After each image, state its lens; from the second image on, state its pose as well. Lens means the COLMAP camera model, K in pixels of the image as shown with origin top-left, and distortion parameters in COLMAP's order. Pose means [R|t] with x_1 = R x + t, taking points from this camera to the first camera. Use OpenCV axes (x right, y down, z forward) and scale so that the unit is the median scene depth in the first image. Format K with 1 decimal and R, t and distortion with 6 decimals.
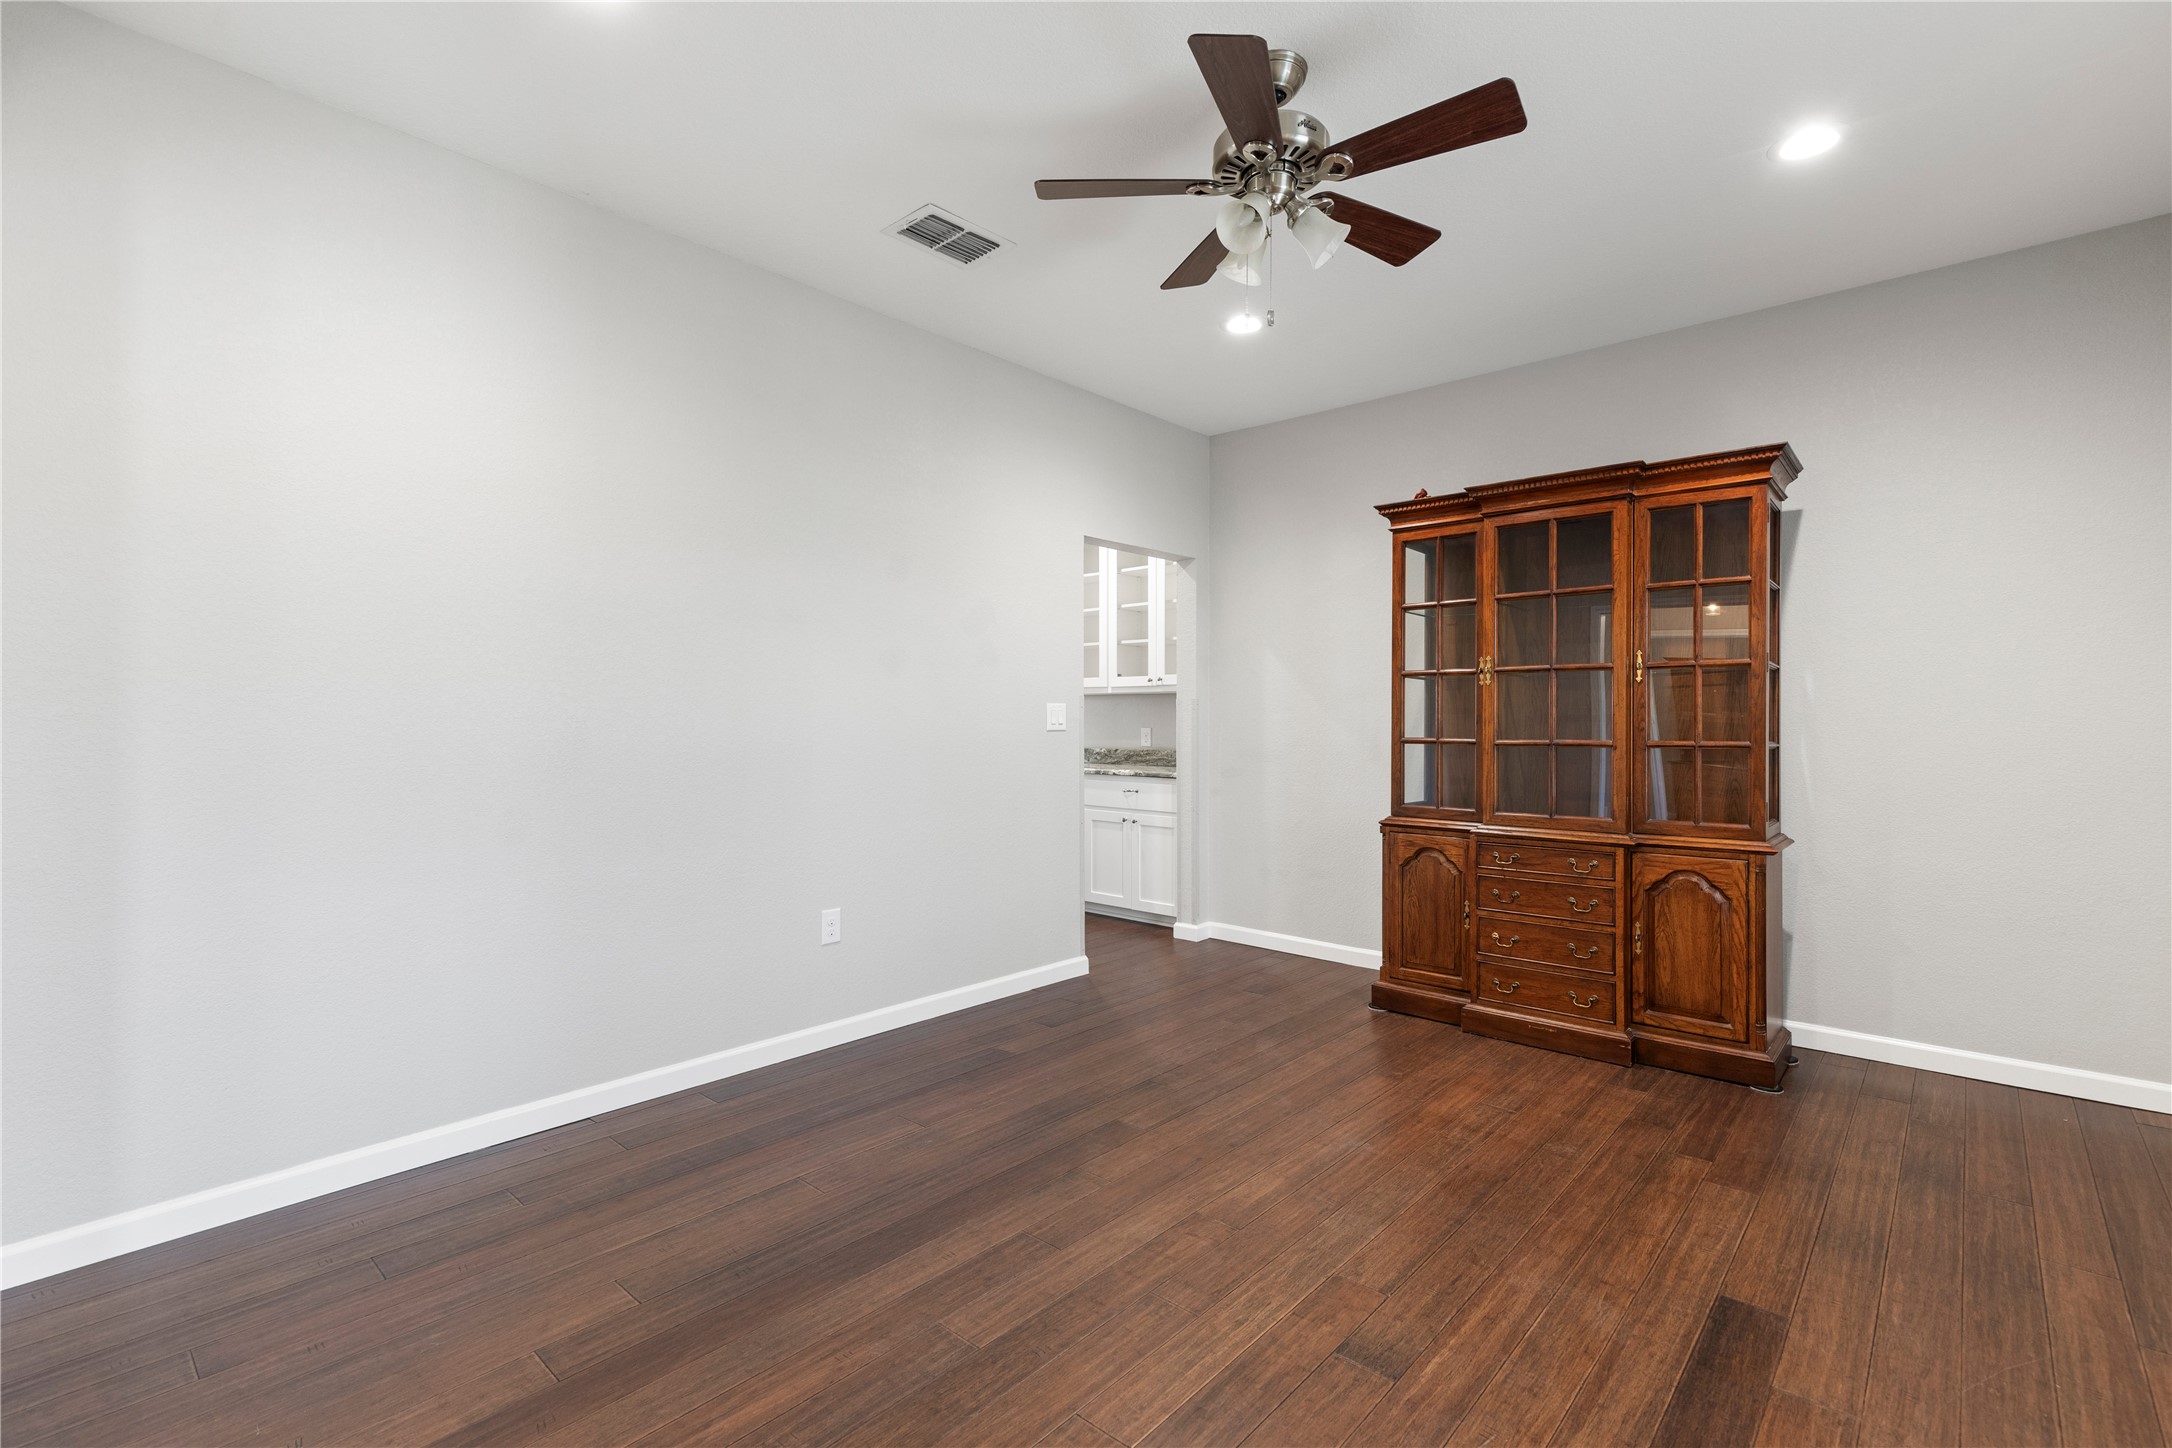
lens RADIAL K [[1001.3, 0, 1086.8], [0, 1001.3, 722.9], [0, 0, 1]] dist [0.006029, -0.000296]
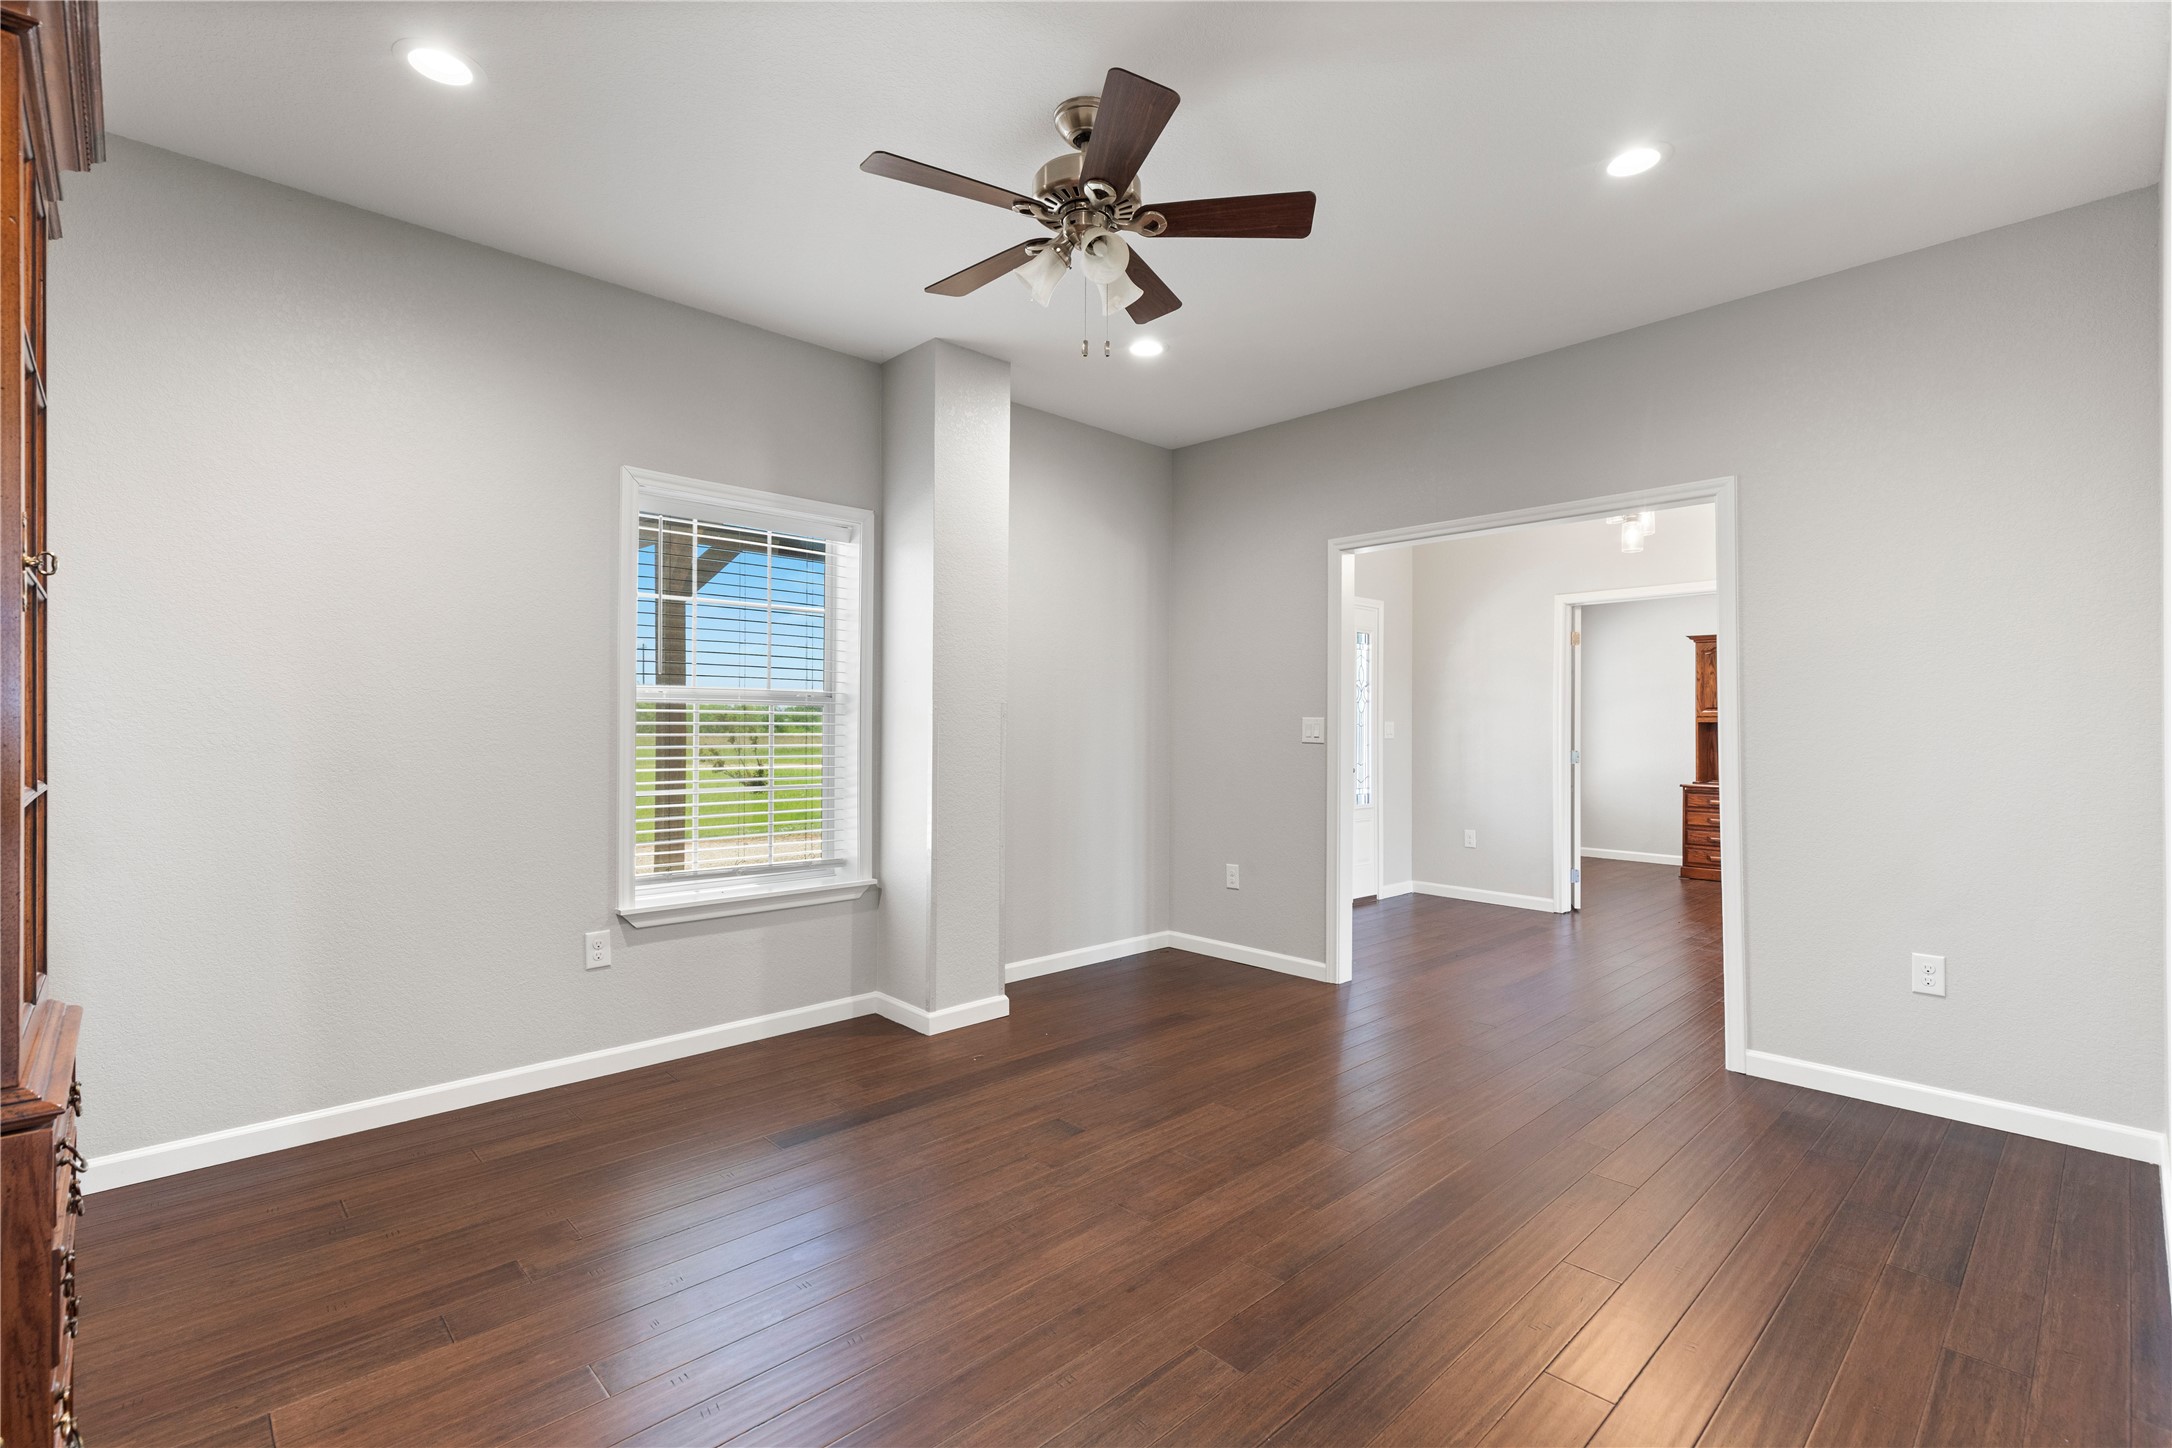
lens RADIAL K [[1001.3, 0, 1072.5], [0, 1001.3, 722.6], [0, 0, 1]] dist [0.006029, -0.000296]
pose [[-0.995816, -0.003708, 0.091302, 0.096050], [-0.003705, 0.999993, 0.000208, -0.013809], [-0.091303, -0.000131, -0.995823, 1.973287]]
